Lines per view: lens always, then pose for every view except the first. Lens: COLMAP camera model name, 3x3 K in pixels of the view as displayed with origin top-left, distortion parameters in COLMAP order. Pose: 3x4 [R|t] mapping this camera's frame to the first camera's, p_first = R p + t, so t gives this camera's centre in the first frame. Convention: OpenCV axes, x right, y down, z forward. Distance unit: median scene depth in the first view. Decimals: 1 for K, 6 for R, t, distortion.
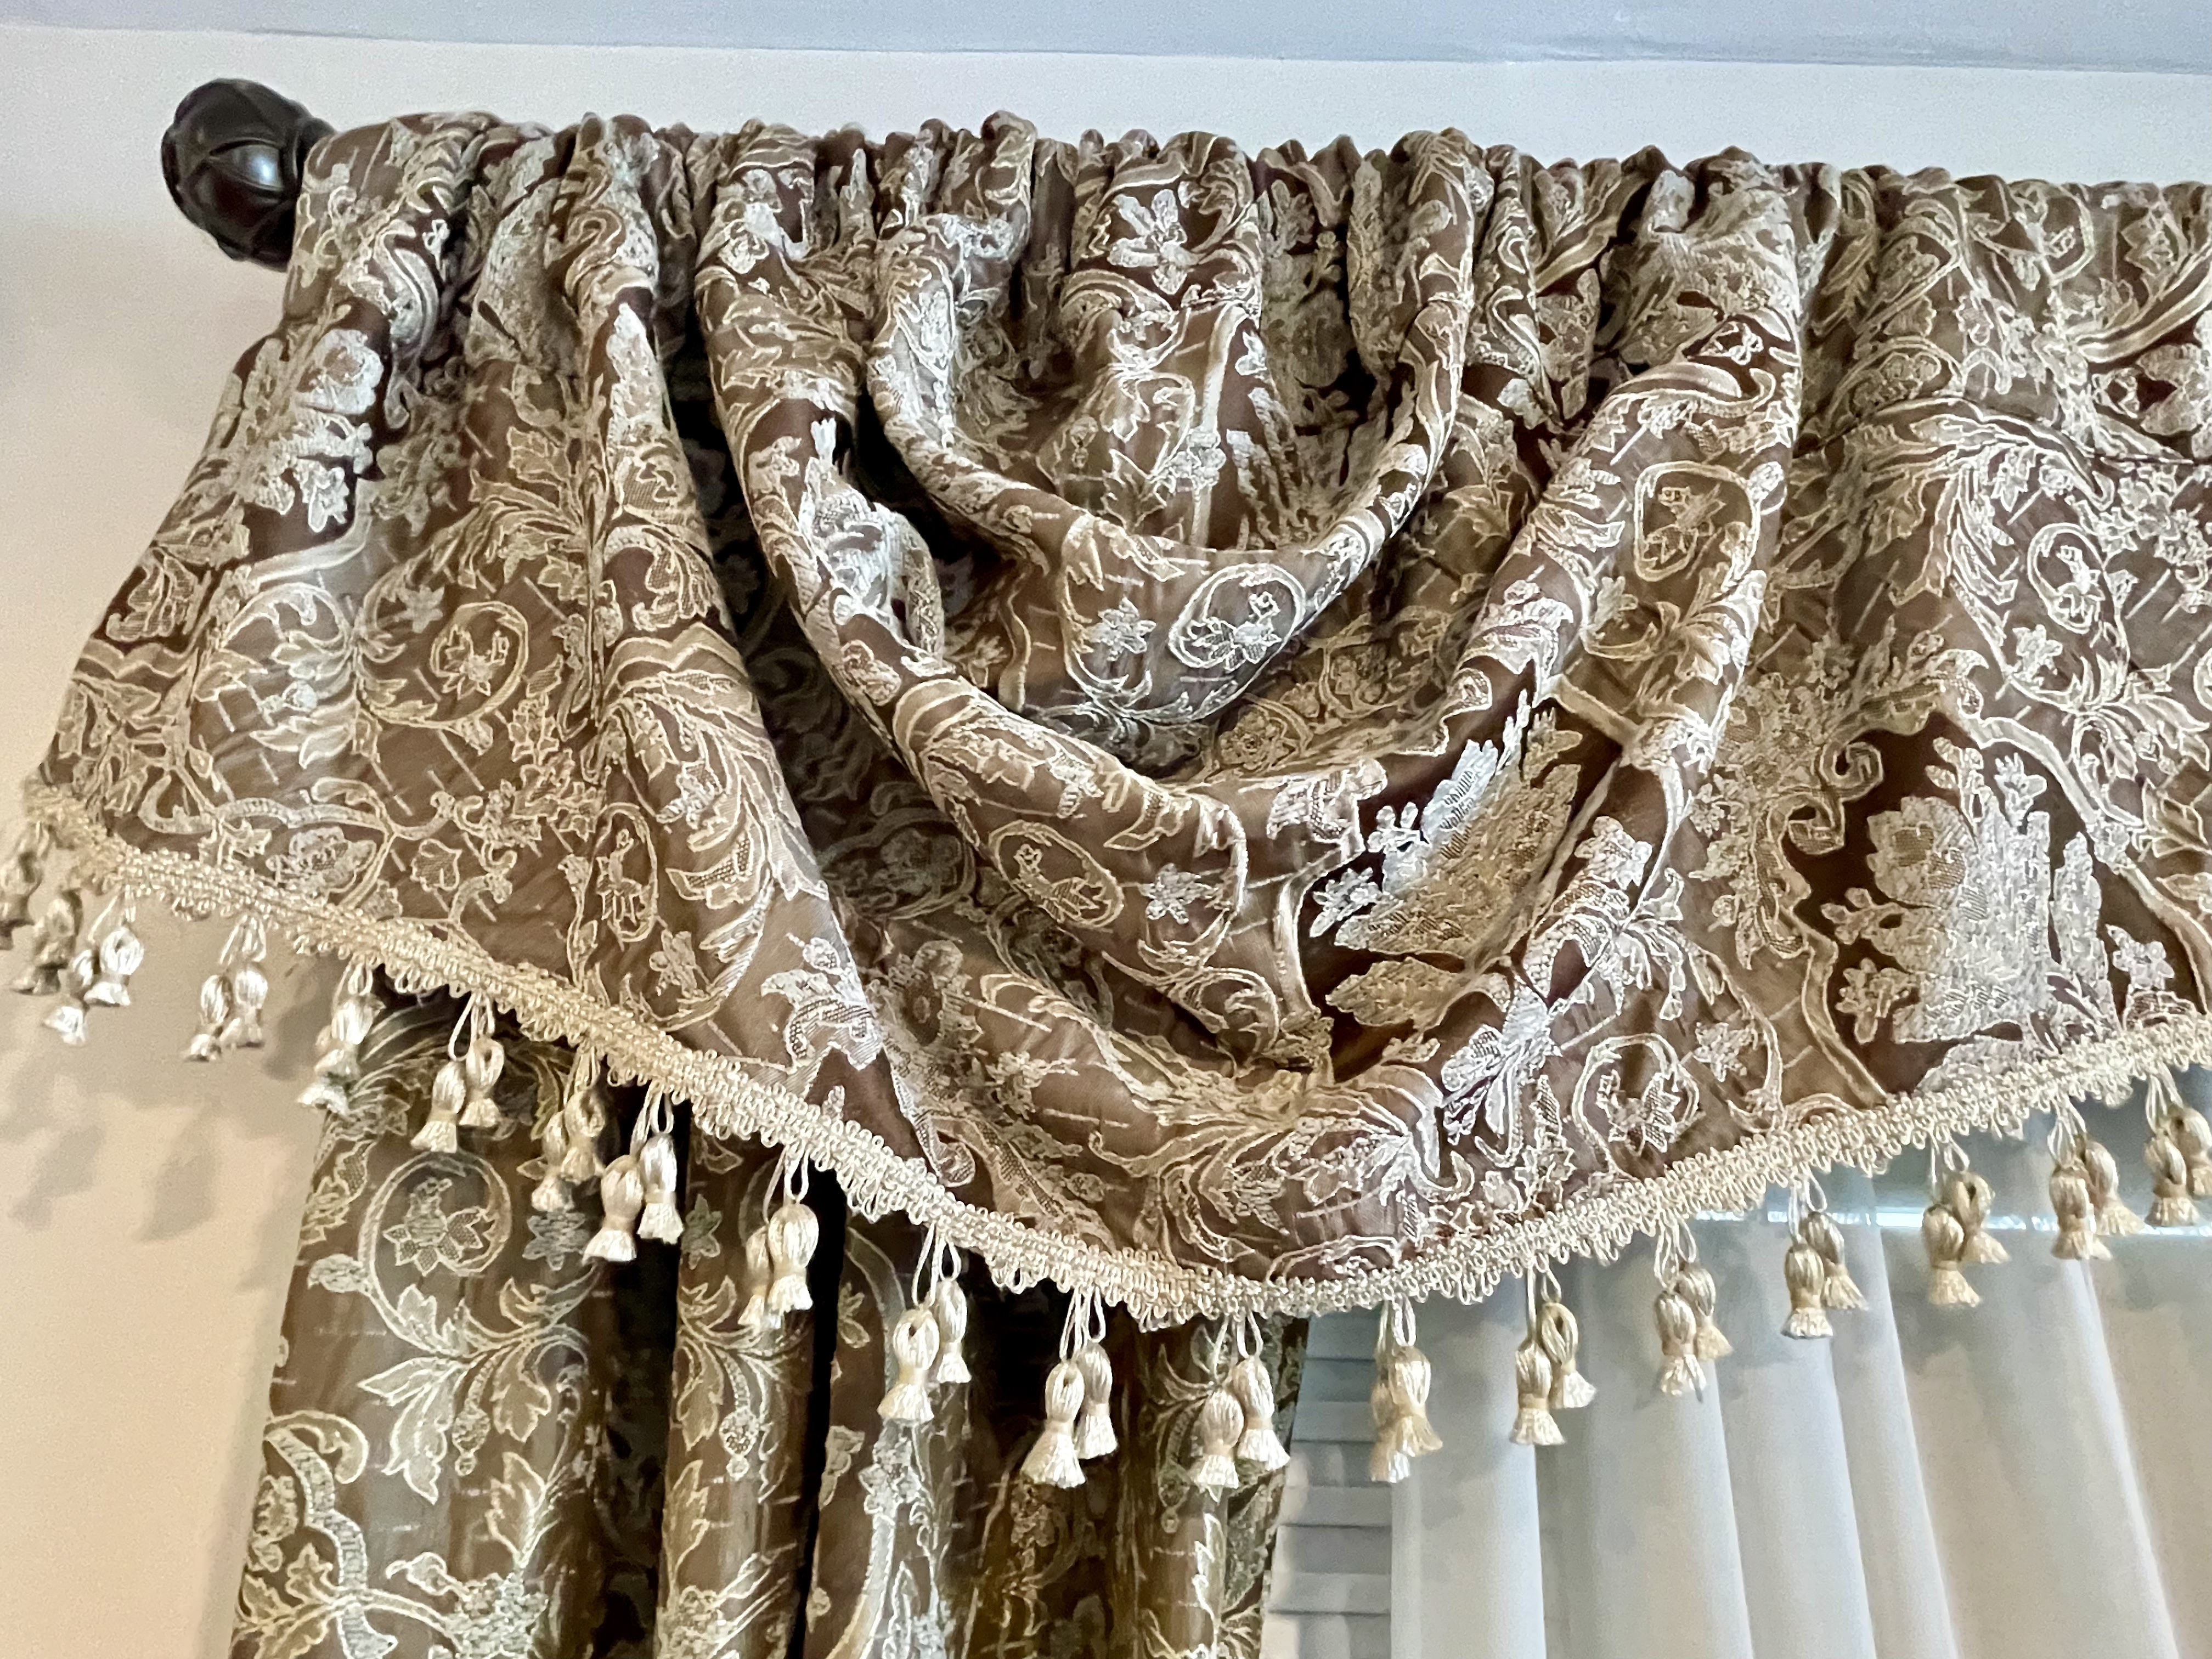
lens RADIAL K [[1321.3, 0, 1100.8], [0, 1321.3, 842.9], [0, 0, 1]] dist [0.000054, 0.012254]
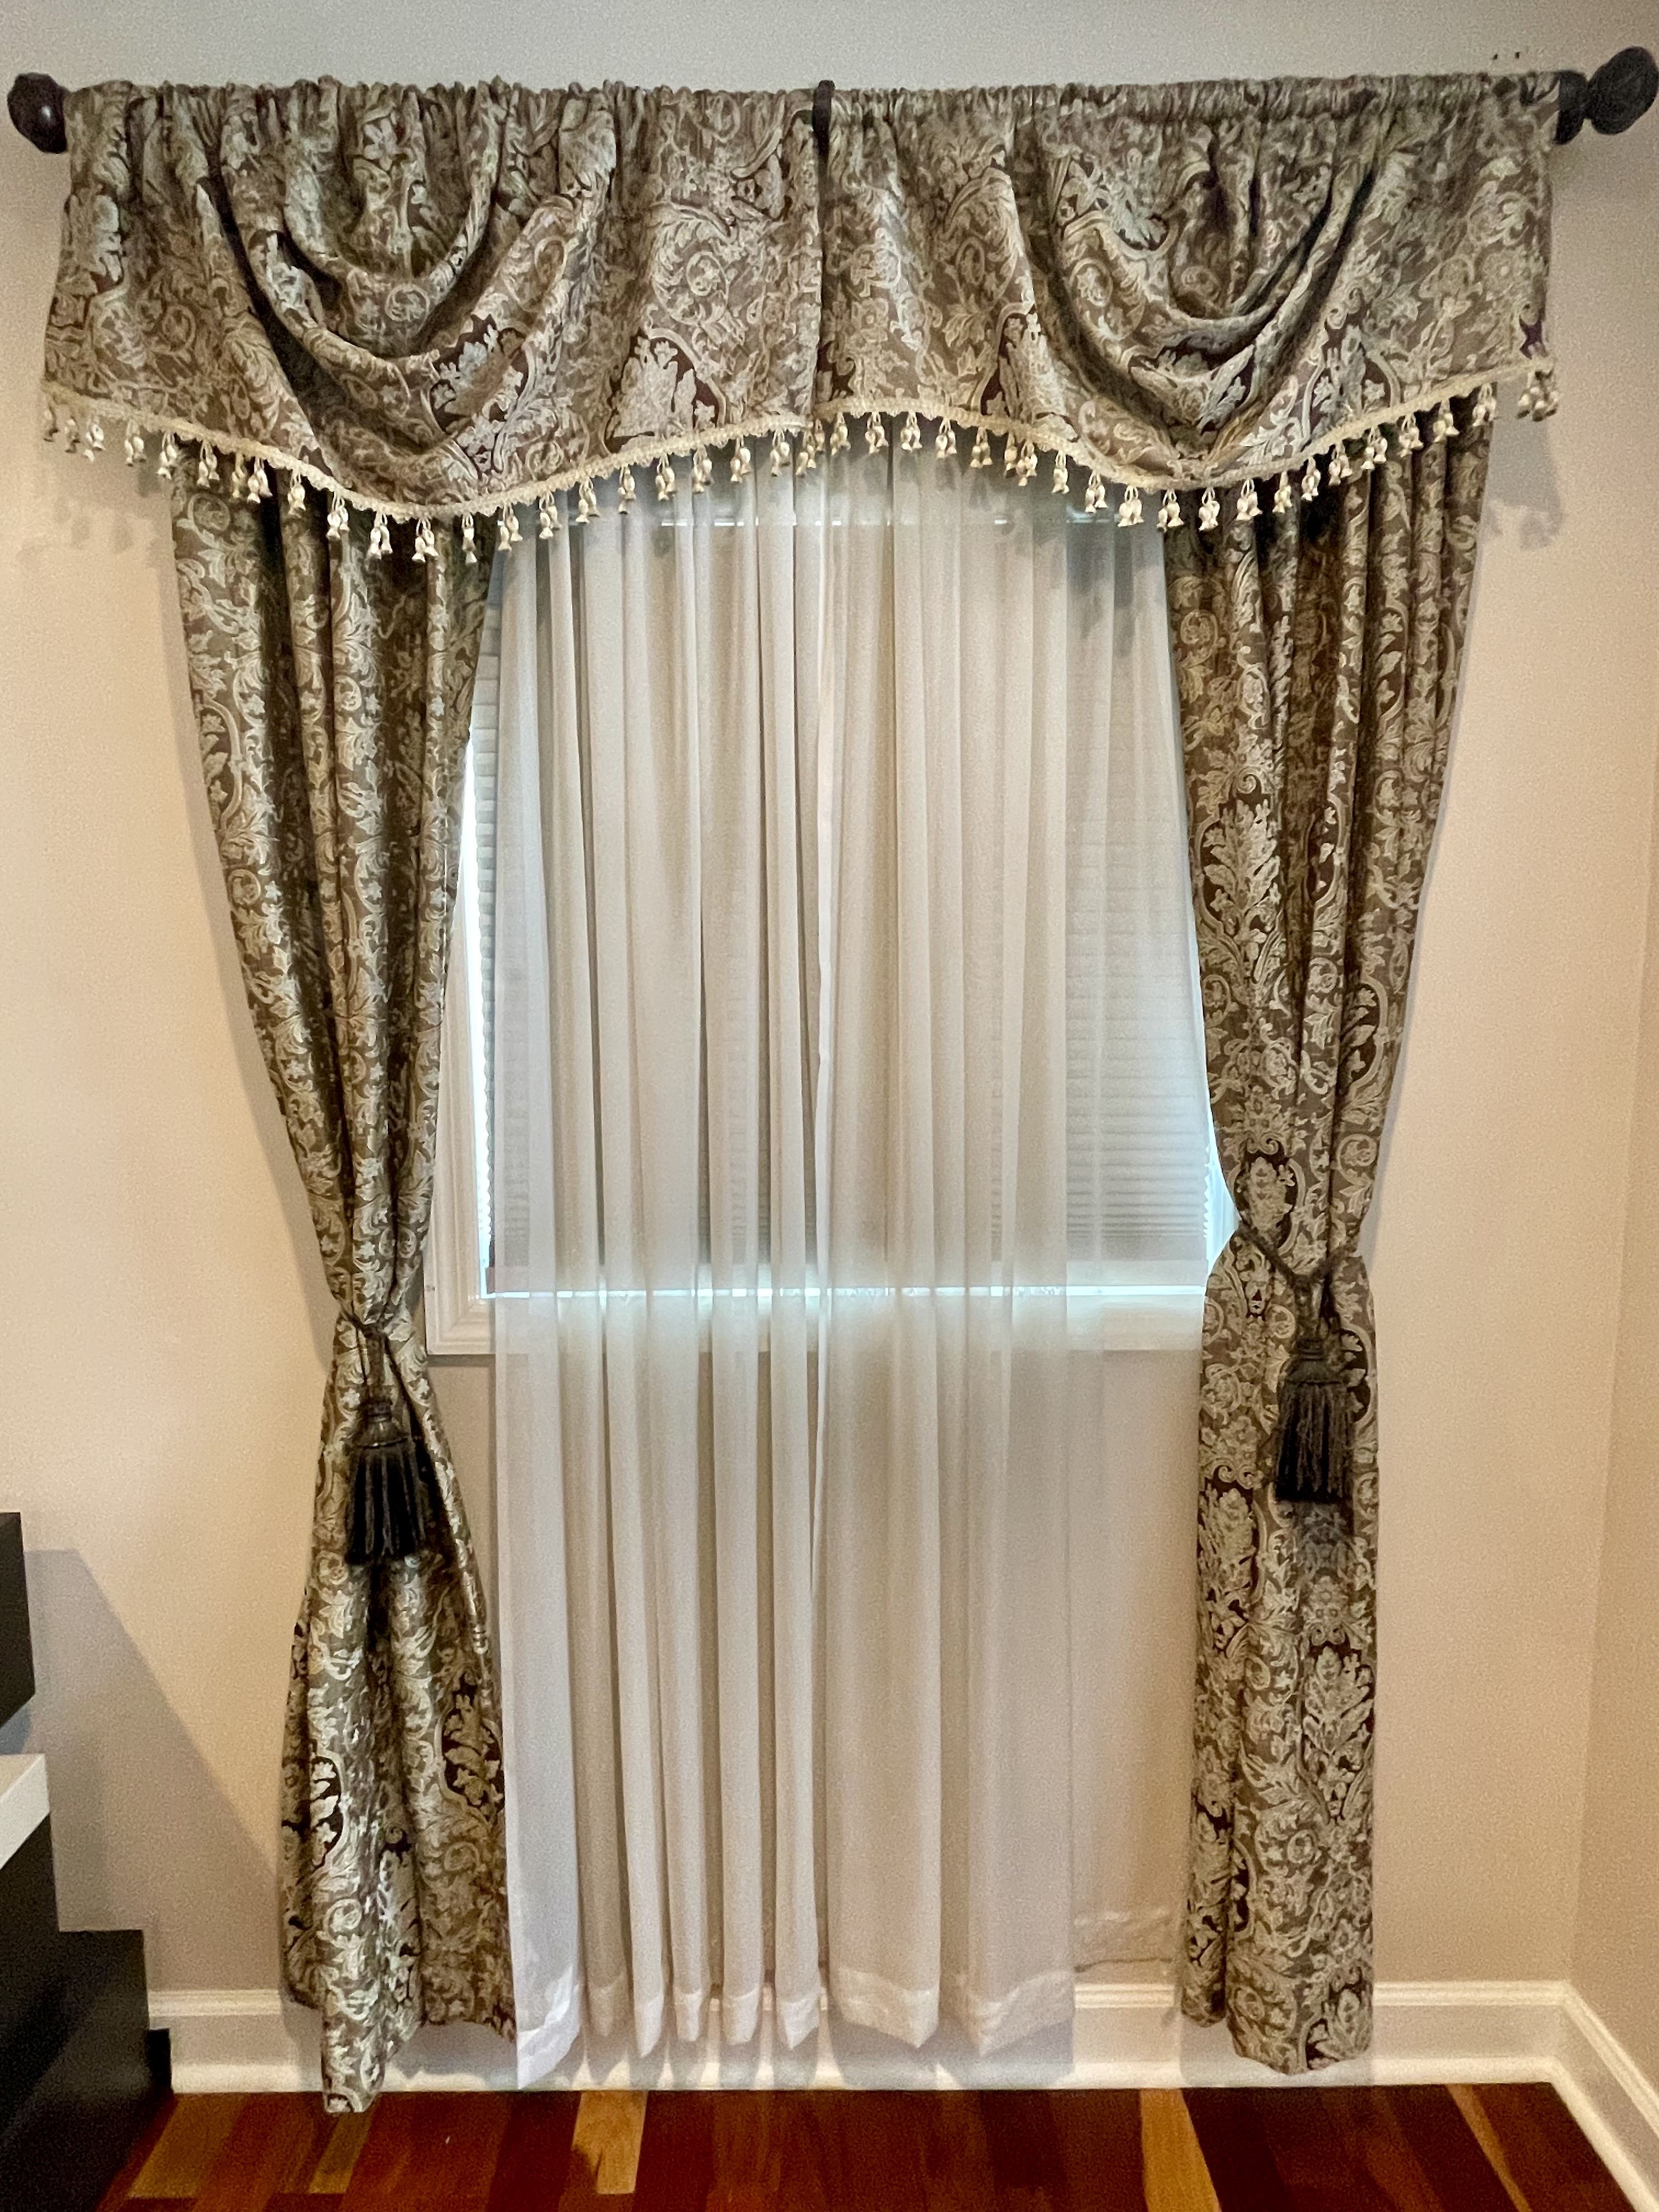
lens RADIAL K [[1321.3, 0, 822.8], [0, 1321.3, 1105.7], [0, 0, 1]] dist [0.000054, 0.012254]
pose [[0.999145, -0.038129, -0.016003, 1.061864], [0.041350, 0.917814, 0.394851, 0.384671], [-0.000368, -0.395175, 0.918606, -2.690789]]
